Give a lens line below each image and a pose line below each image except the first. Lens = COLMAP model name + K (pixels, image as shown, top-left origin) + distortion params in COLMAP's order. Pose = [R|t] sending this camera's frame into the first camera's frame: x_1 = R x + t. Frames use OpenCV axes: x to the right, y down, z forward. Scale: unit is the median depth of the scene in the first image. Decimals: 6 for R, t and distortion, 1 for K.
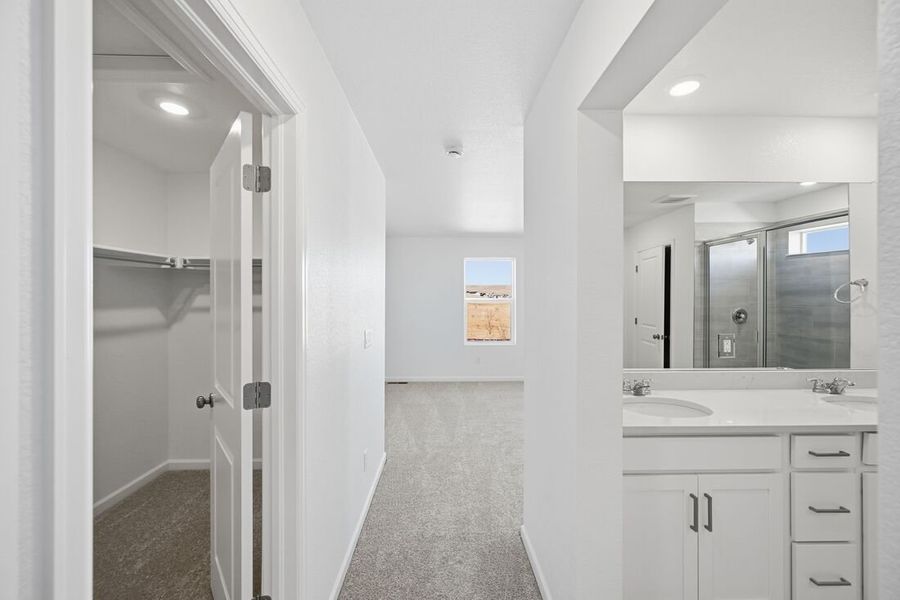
lens RADIAL K [[356.6, 0, 448.1], [0, 356.6, 296.4], [0, 0, 1]] dist [-0.015015, 0.005350]
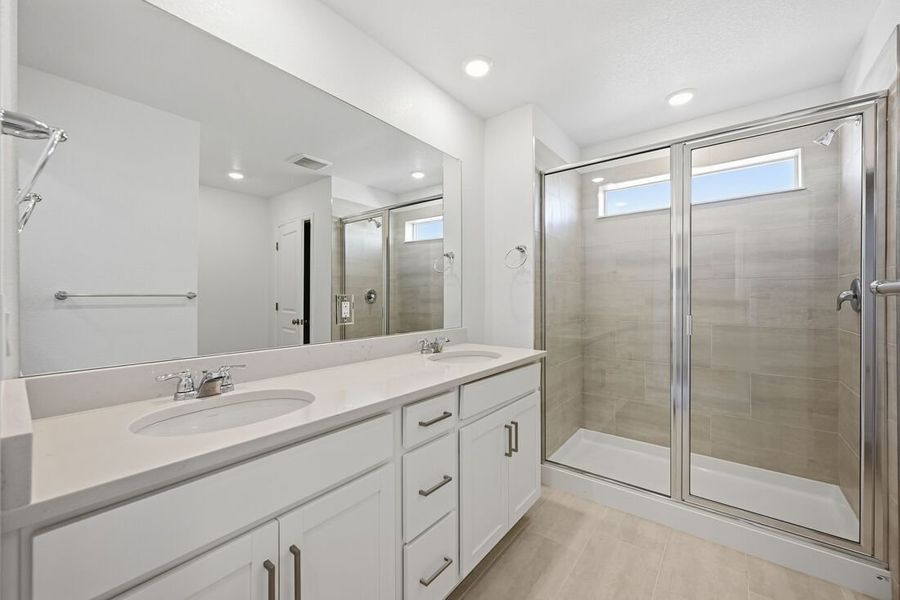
lens RADIAL K [[353.9, 0, 447.5], [0, 353.9, 298.5], [0, 0, 1]] dist [0.001250, 0.000348]
pose [[0.635298, -0.002916, 0.772262, 0.187388], [-0.002097, 0.999983, 0.005500, 0.064474], [-0.772264, -0.005113, 0.635281, 0.186116]]
